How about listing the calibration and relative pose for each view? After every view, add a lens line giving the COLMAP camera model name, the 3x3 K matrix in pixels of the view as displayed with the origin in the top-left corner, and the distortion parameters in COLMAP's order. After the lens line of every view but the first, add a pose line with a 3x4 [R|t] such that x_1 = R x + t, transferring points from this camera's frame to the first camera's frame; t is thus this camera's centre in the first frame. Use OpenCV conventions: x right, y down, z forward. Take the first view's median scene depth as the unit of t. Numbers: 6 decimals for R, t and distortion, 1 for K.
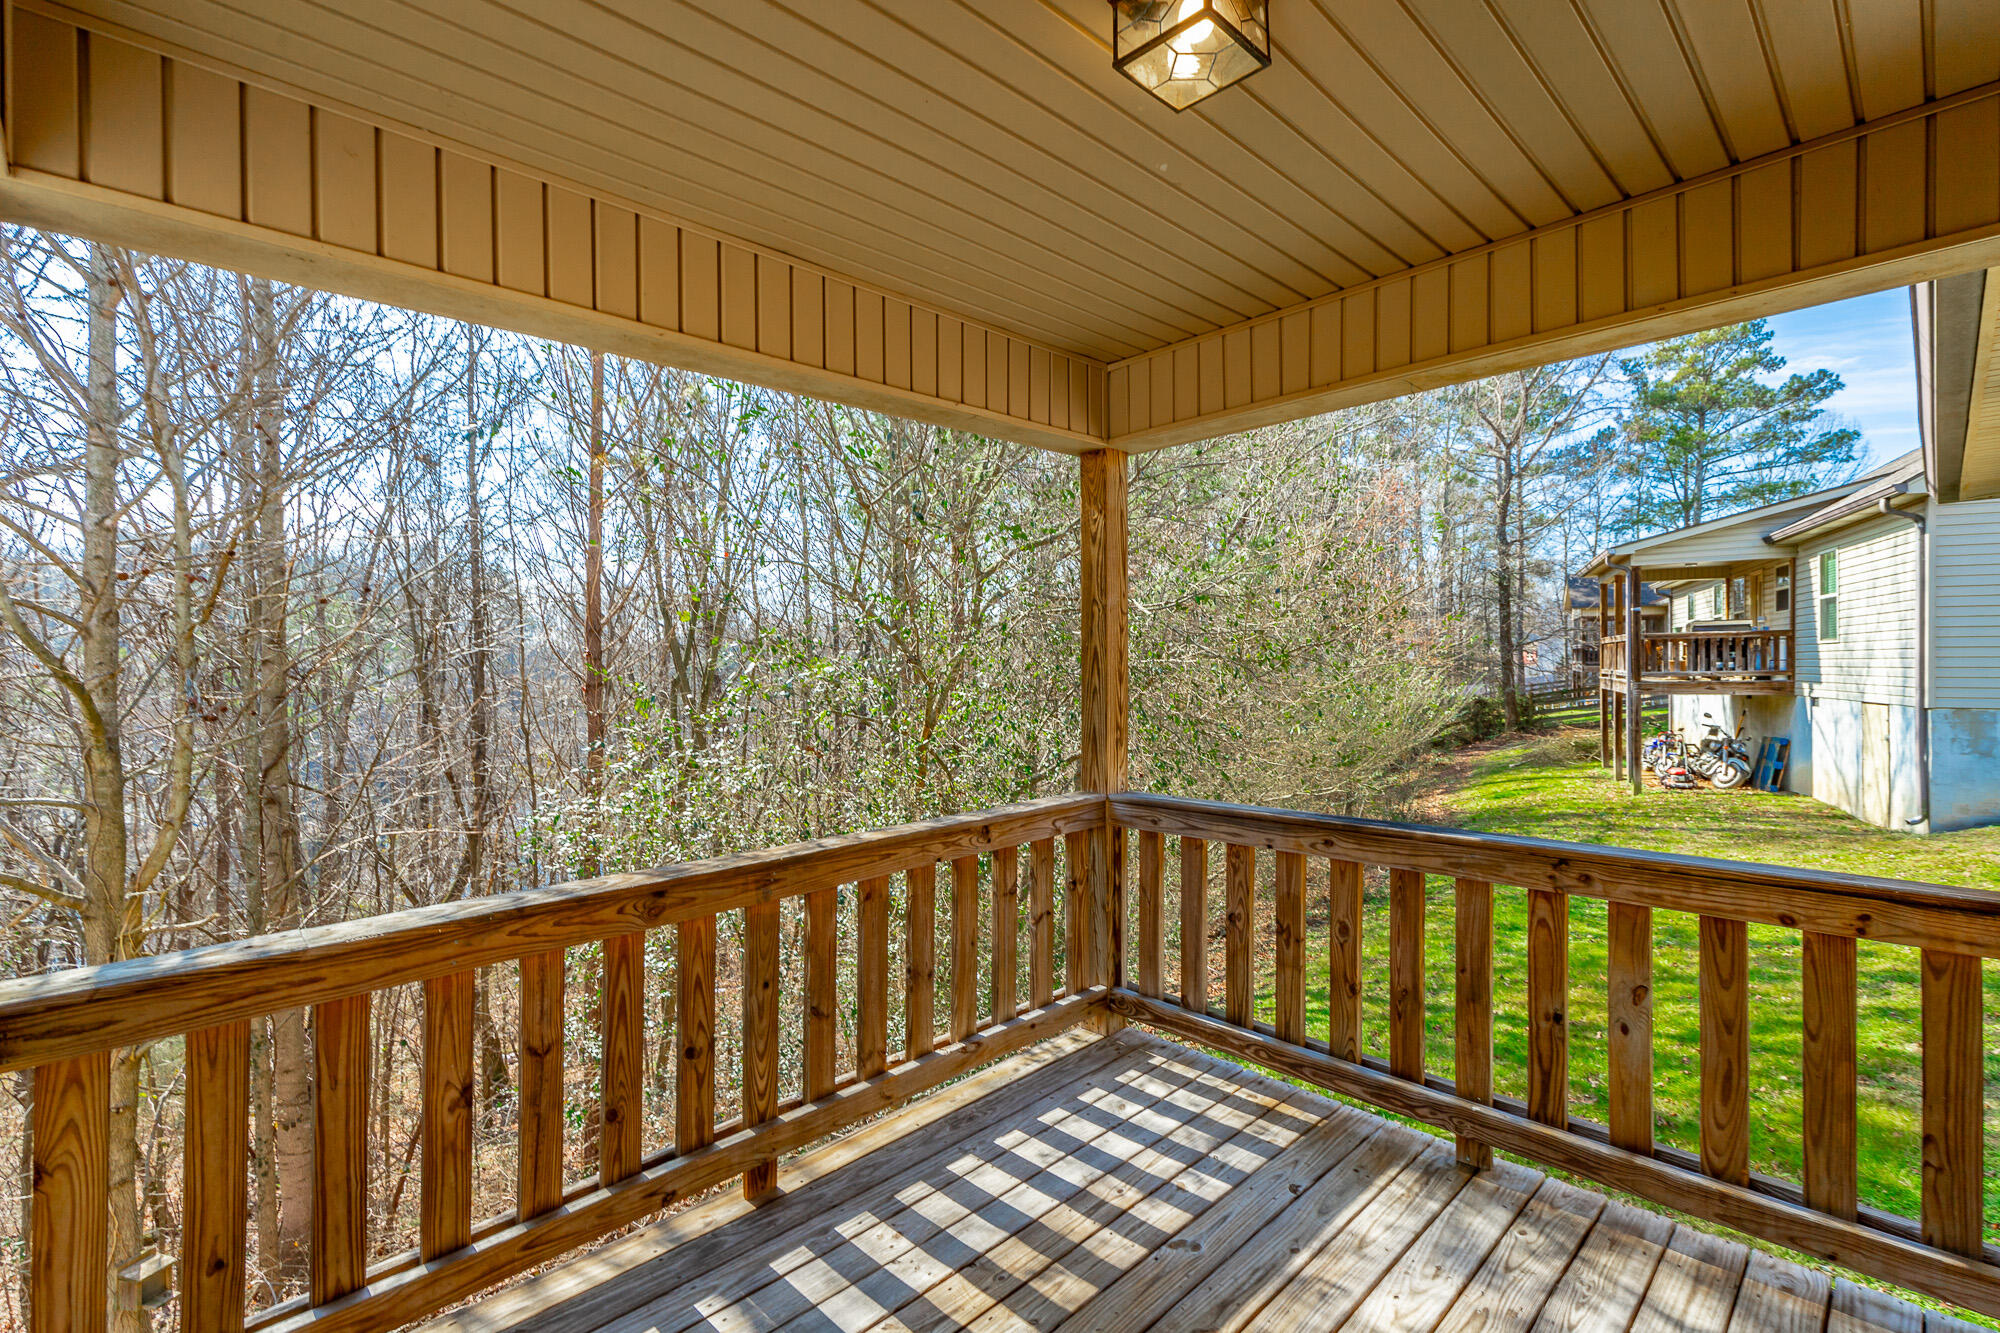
lens RADIAL K [[915.8, 0, 1043.9], [0, 915.8, 676.2], [0, 0, 1]] dist [0.002805, -0.000245]
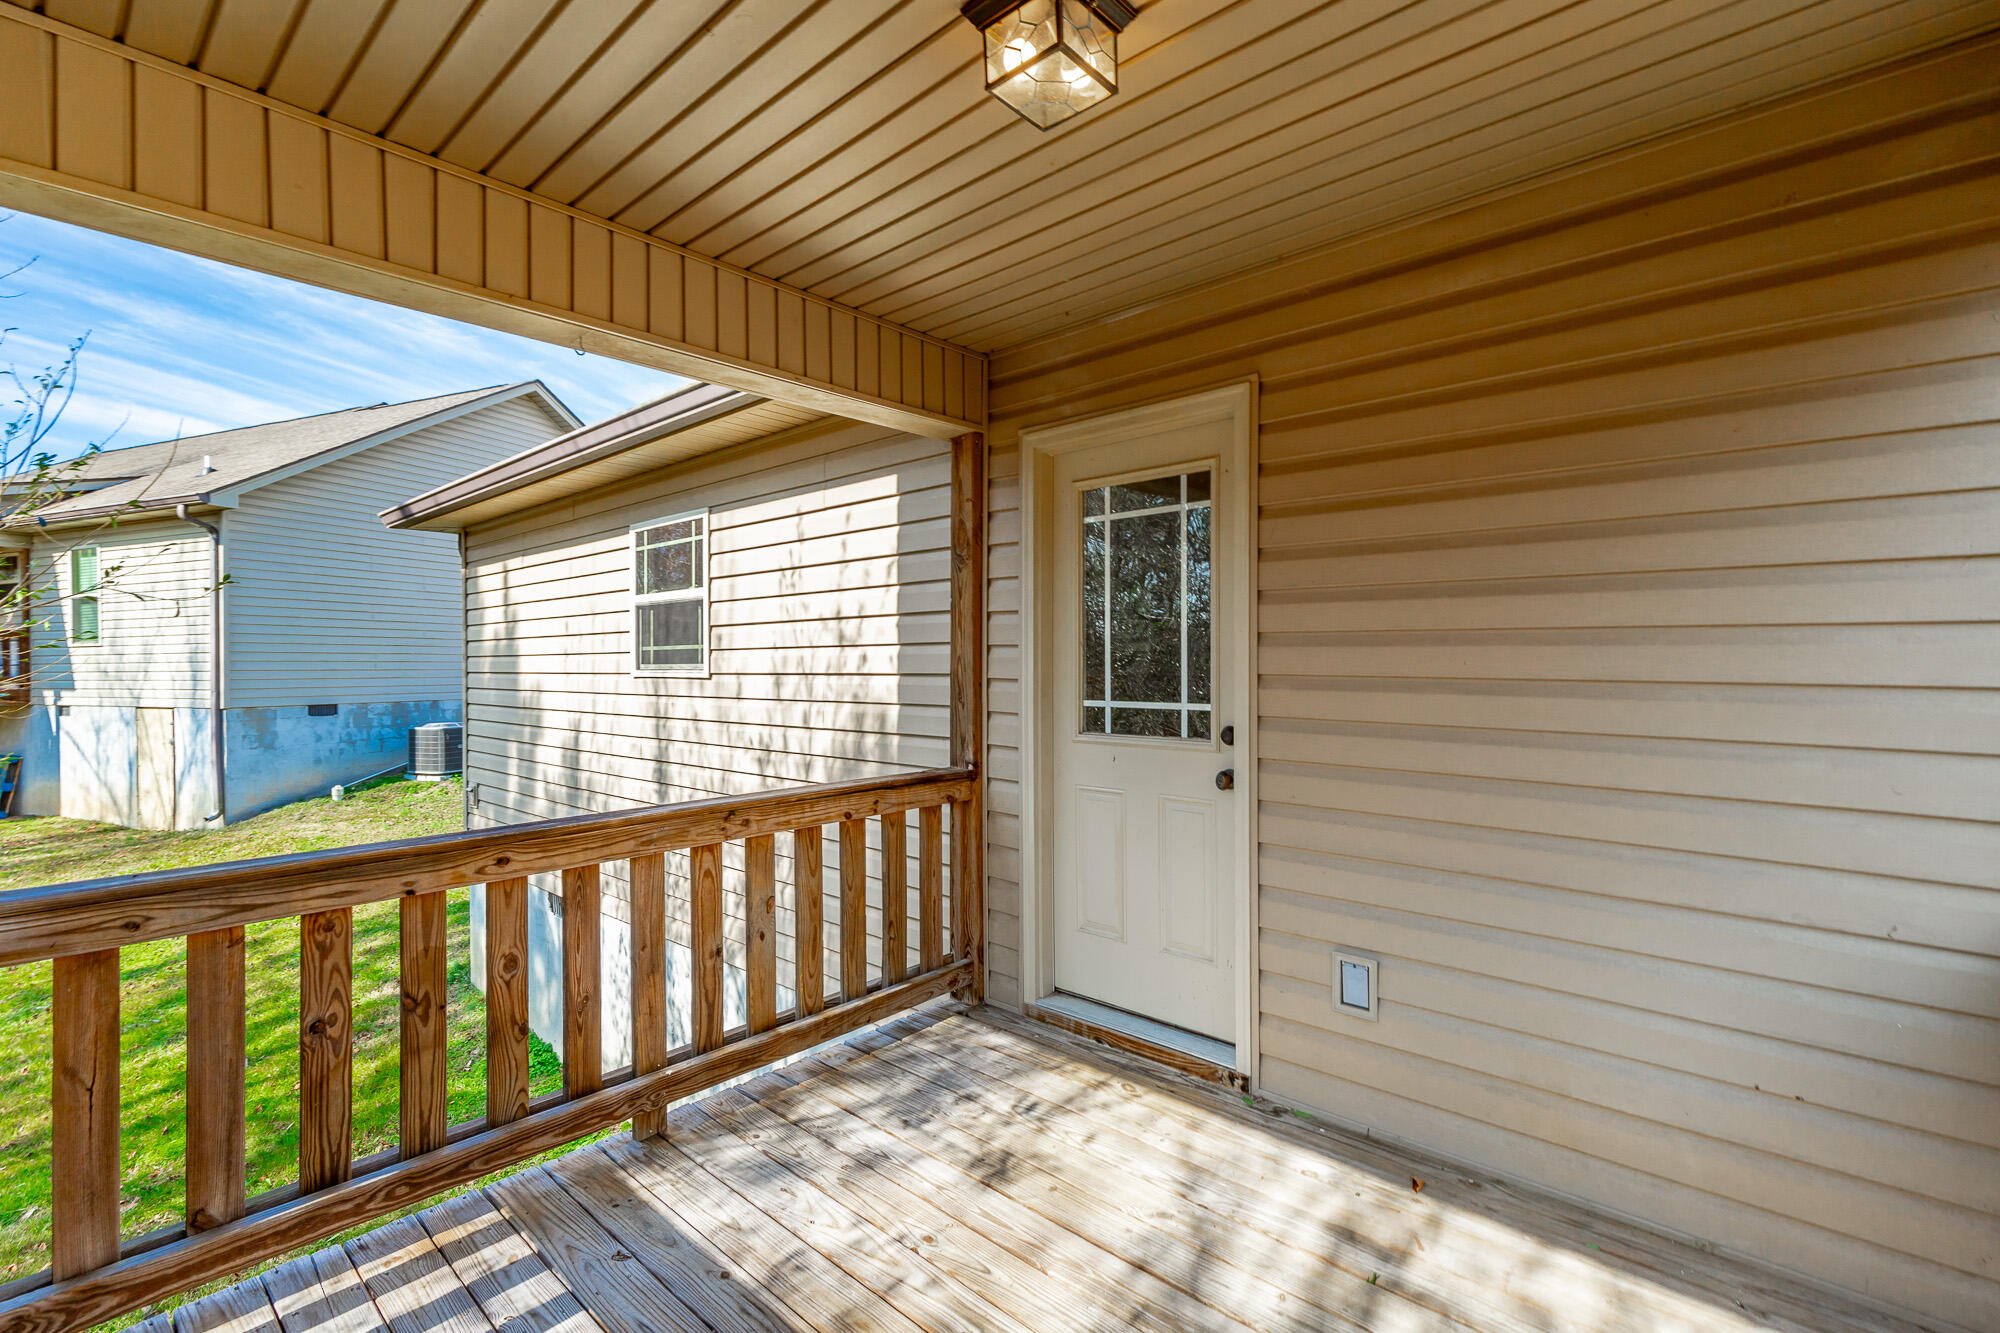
lens RADIAL K [[892.3, 0, 1005.3], [0, 892.3, 670.3], [0, 0, 1]] dist [0.007432, -0.000456]
pose [[-0.040787, -0.002080, 0.999166, -0.113493], [0.019784, 0.999800, 0.002889, 0.004784], [-0.998972, 0.019885, -0.040738, 0.134696]]
